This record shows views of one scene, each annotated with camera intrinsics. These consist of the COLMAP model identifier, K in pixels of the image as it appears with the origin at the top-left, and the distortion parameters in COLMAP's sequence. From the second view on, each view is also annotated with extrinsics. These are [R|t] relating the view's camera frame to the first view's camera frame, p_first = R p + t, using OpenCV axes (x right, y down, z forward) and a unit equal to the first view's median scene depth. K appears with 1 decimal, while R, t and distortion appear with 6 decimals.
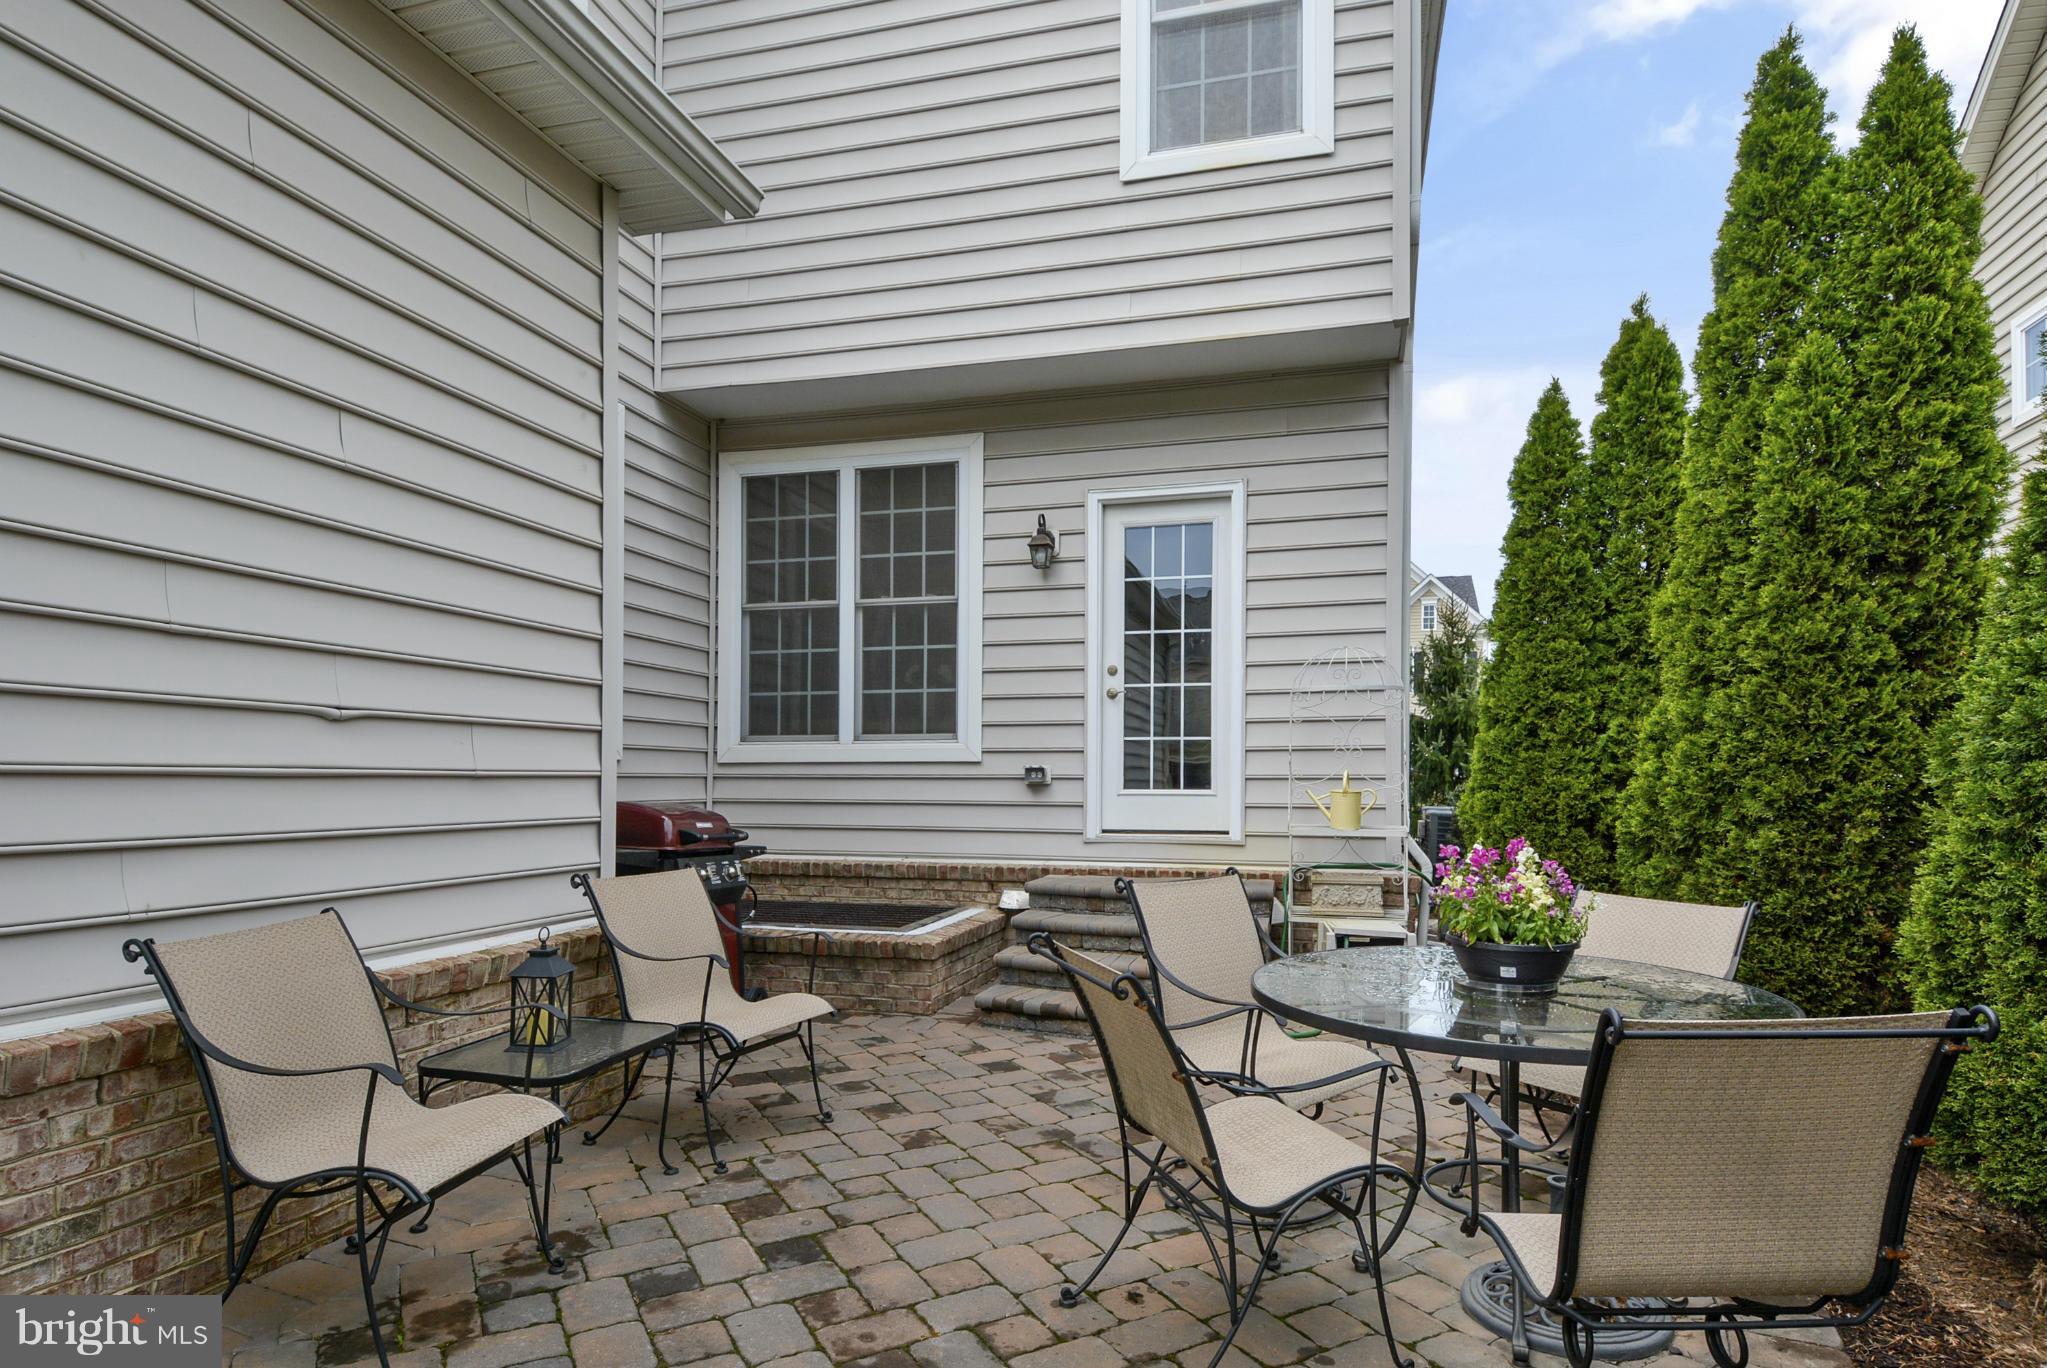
lens RADIAL K [[1084.4, 0, 1029.6], [0, 1084.4, 693.0], [0, 0, 1]] dist [-0.003819, -0.000714]
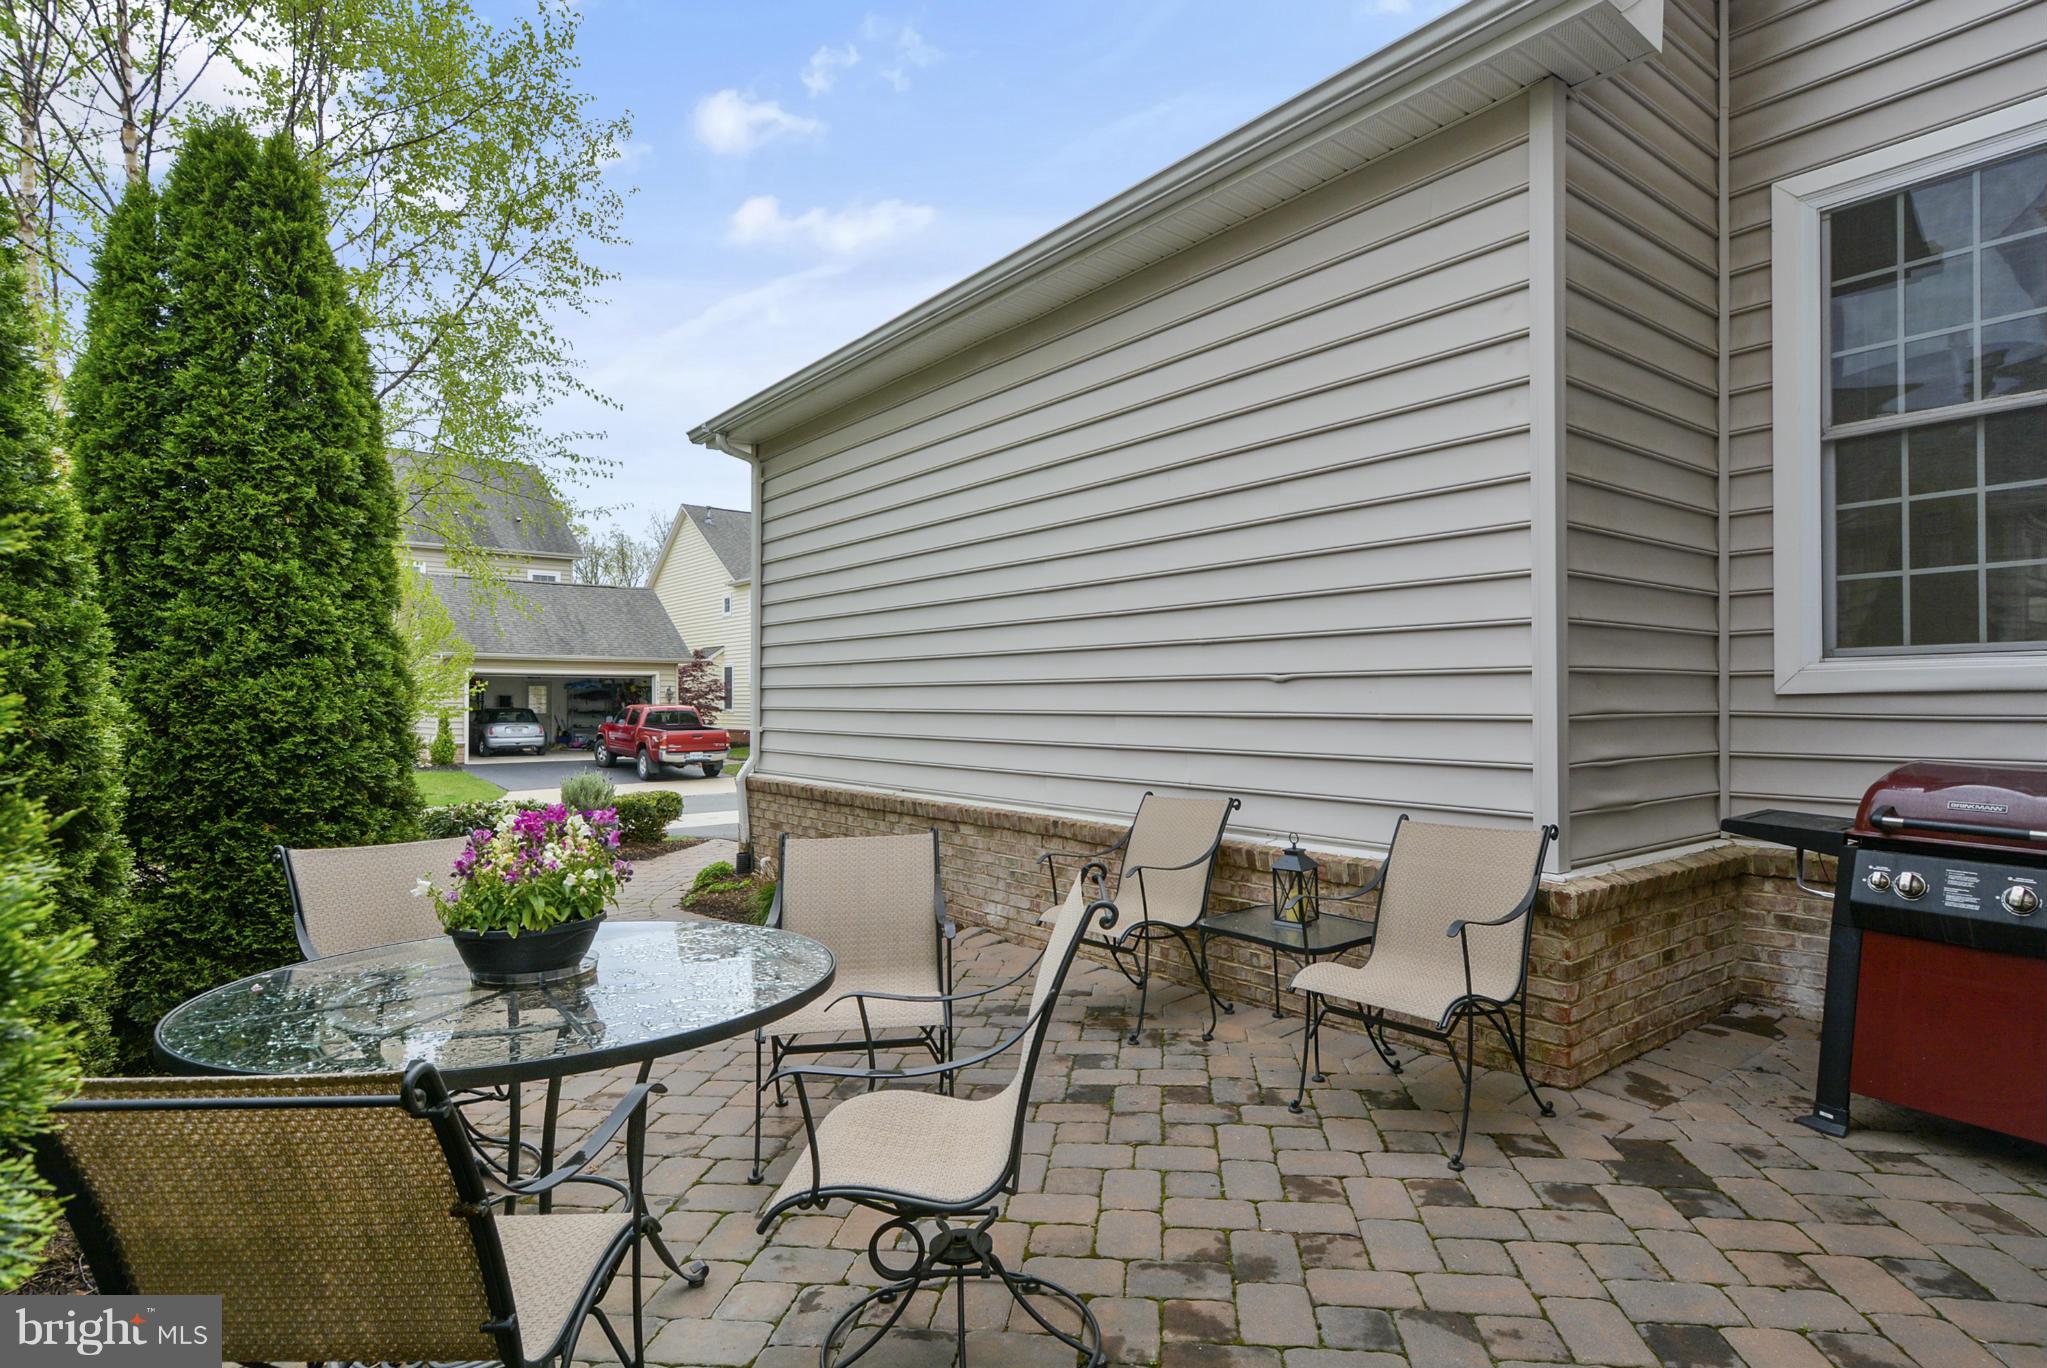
lens RADIAL K [[1084.4, 0, 1029.6], [0, 1084.4, 693.0], [0, 0, 1]] dist [-0.003819, -0.000714]
pose [[-0.585352, -0.010935, -0.810706, 0.590179], [0.053473, 0.997211, -0.052060, 0.087029], [0.809014, -0.073824, -0.583135, 1.214598]]
